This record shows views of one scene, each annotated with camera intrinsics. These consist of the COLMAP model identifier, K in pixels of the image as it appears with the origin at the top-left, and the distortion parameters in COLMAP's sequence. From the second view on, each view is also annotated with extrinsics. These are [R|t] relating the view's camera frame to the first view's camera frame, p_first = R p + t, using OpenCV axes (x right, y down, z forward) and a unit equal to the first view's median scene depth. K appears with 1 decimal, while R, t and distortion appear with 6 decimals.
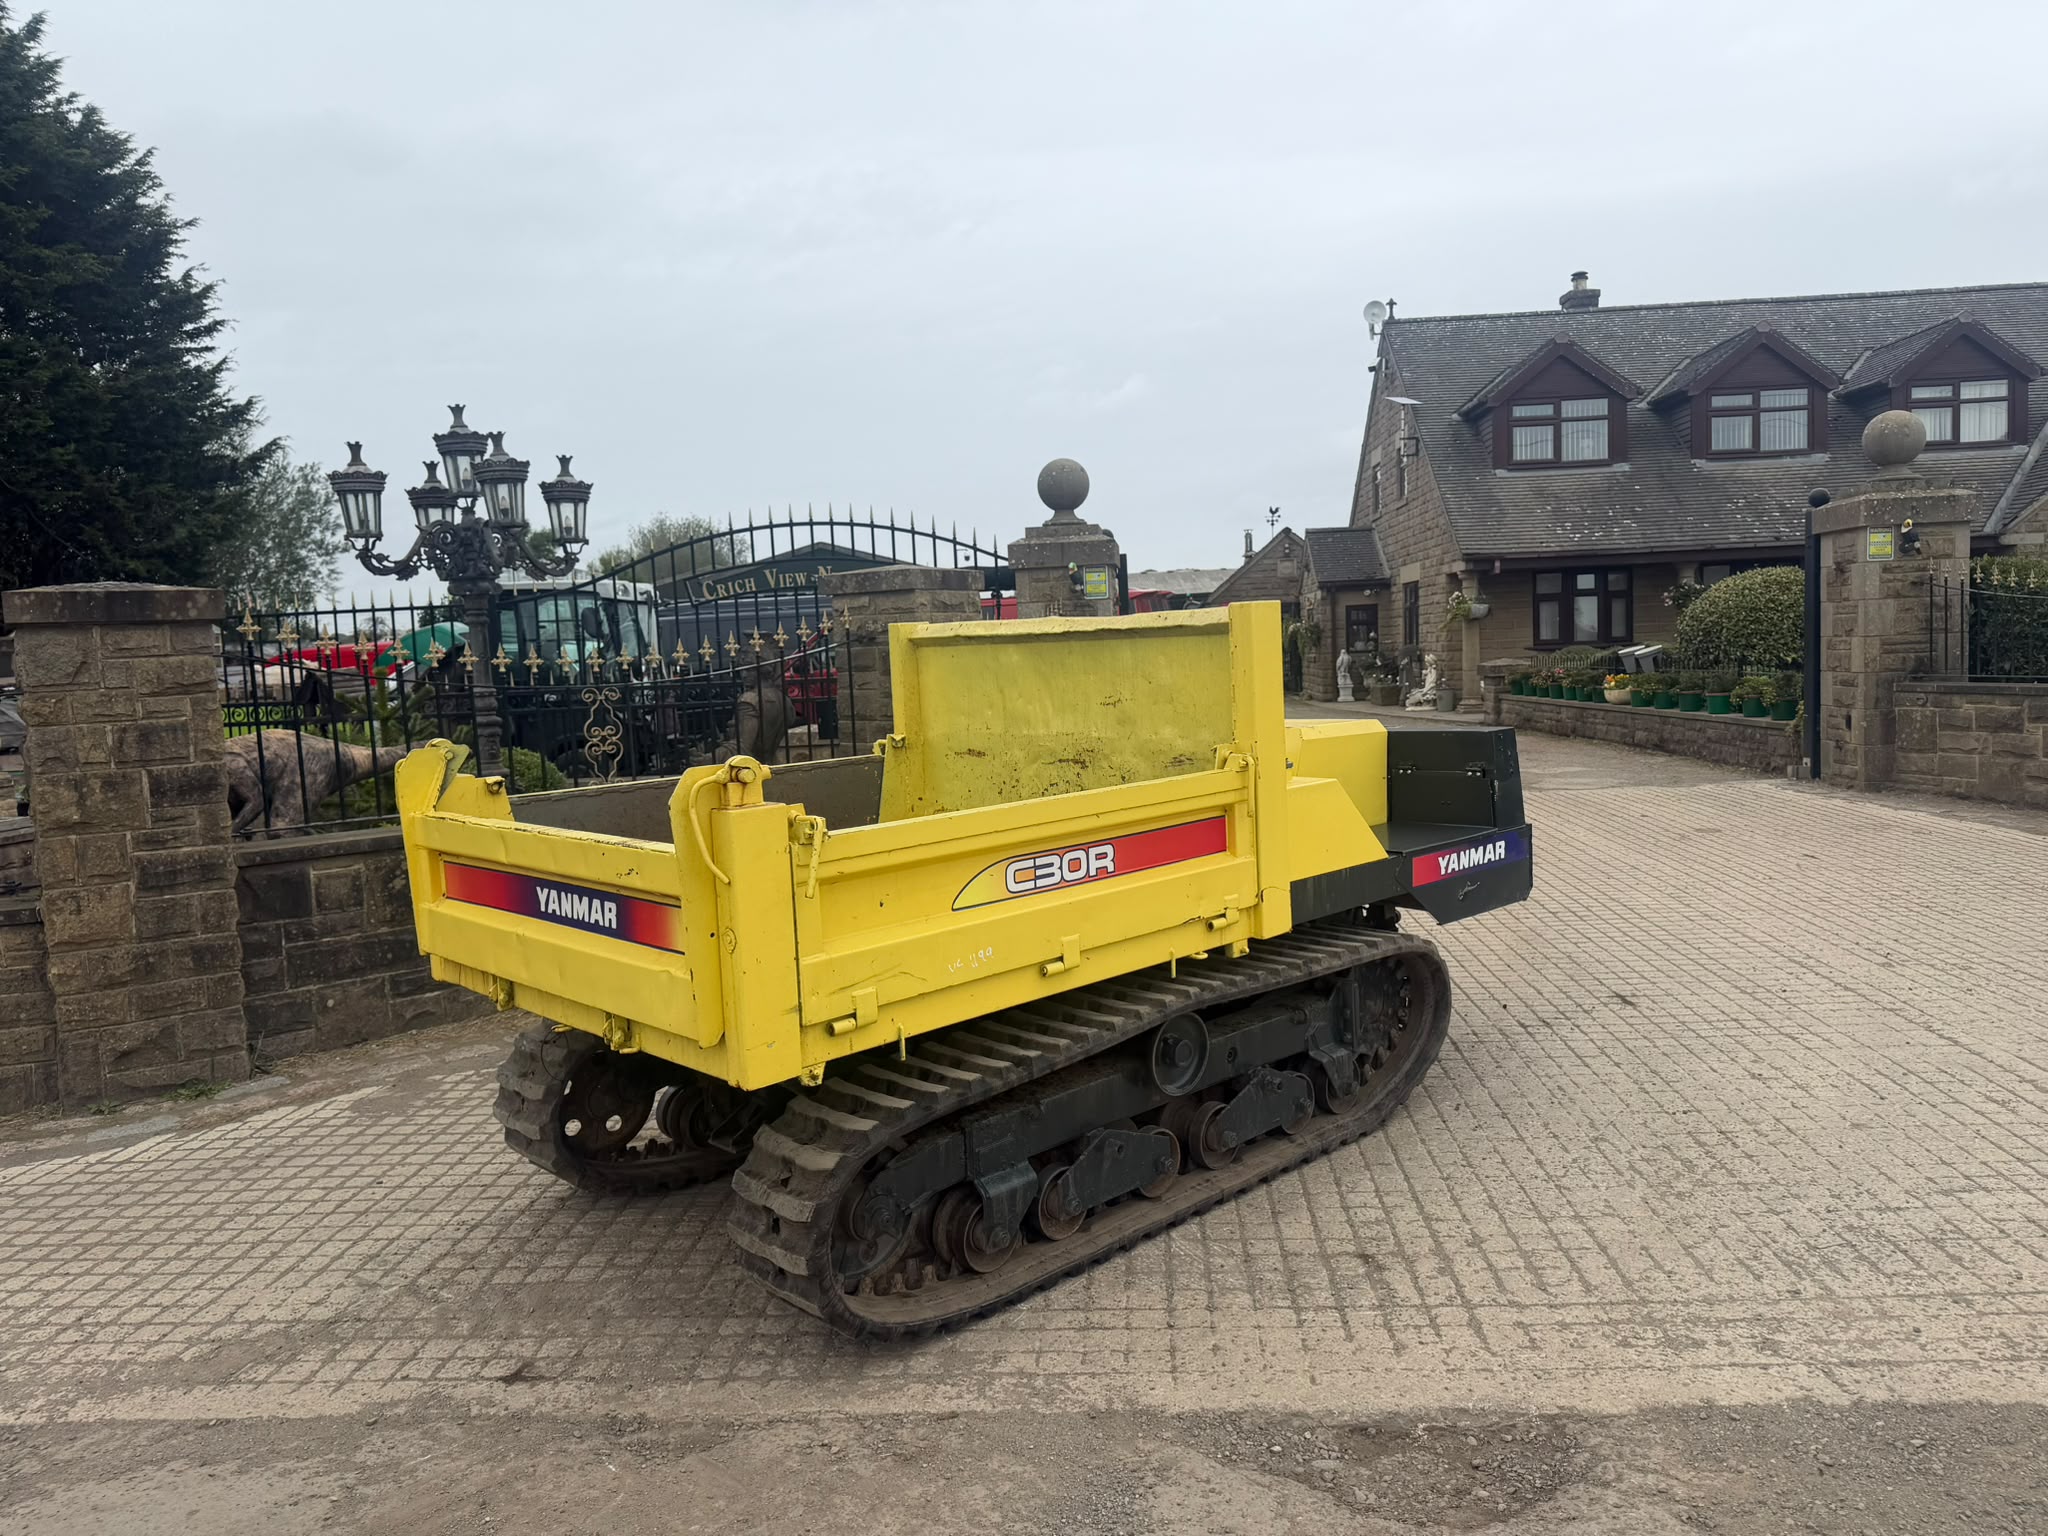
lens RADIAL K [[1445.0, 0, 1045.4], [0, 1445.0, 762.3], [0, 0, 1]] dist [0.021588, -0.035185]
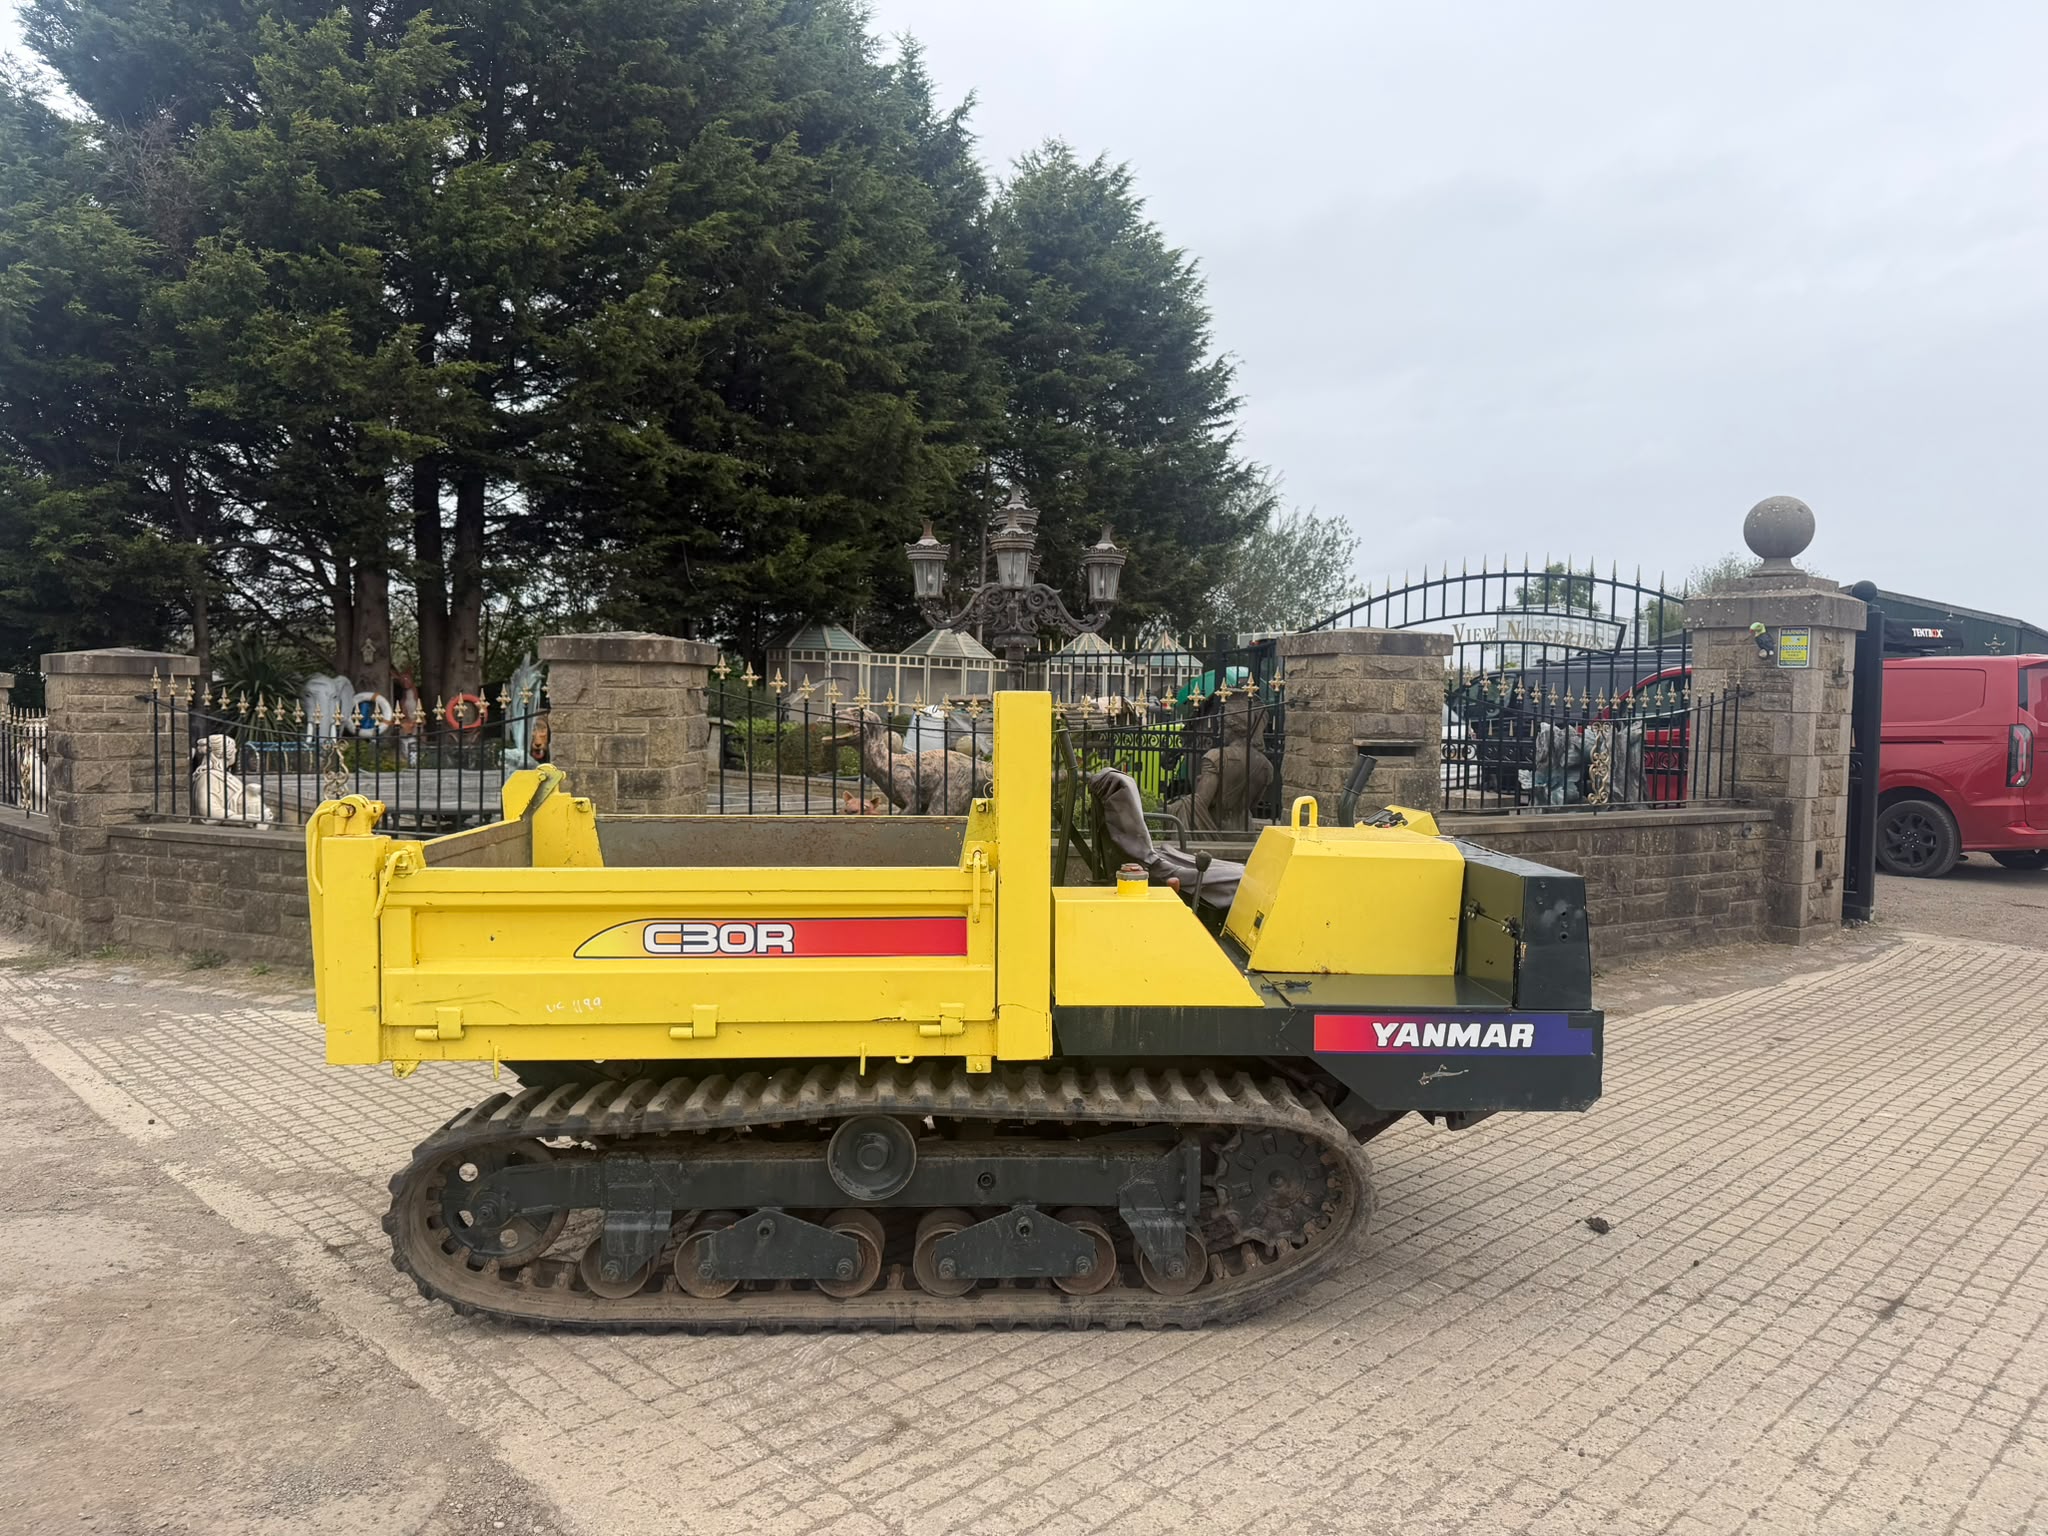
lens RADIAL K [[1424.7, 0, 1031.6], [0, 1424.7, 776.7], [0, 0, 1]] dist [0.089476, -0.126066]
pose [[0.745311, 0.092064, -0.660330, 0.326634], [-0.103539, 0.994387, 0.021774, -0.033874], [0.658628, 0.052142, 0.750660, 0.141740]]
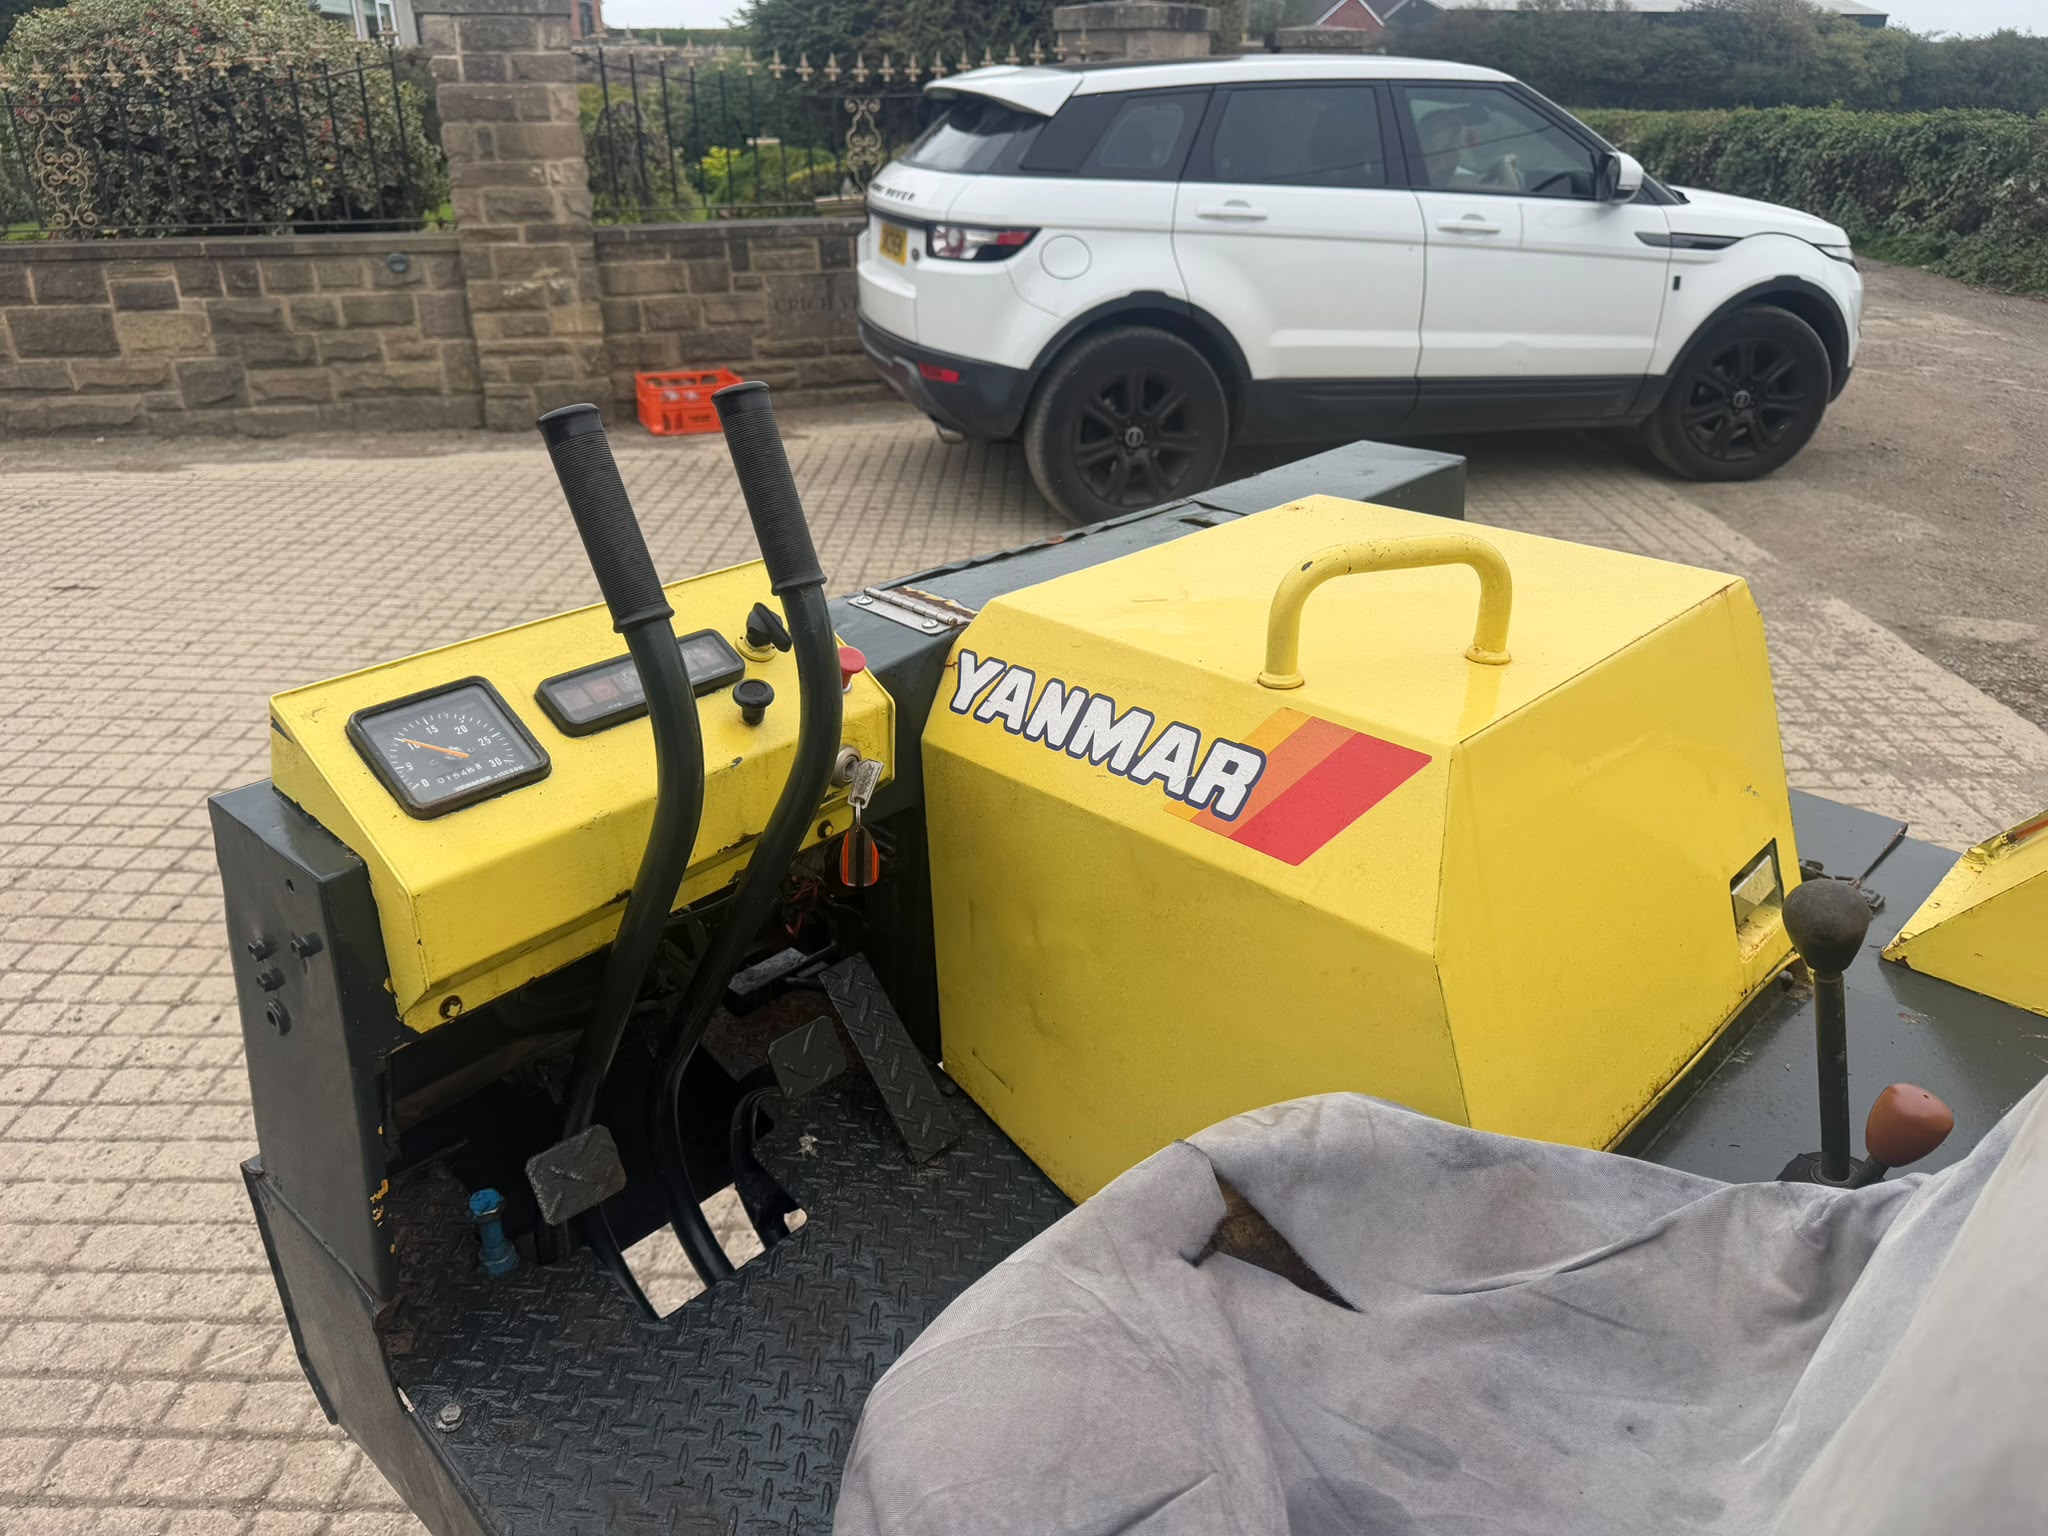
lens RADIAL K [[1445.0, 0, 1045.4], [0, 1445.0, 762.3], [0, 0, 1]] dist [0.021588, -0.035185]
pose [[-0.055840, -0.379342, 0.923570, -0.037297], [0.080903, 0.920252, 0.382871, -0.053887], [-0.995157, 0.096099, -0.020697, 0.602294]]
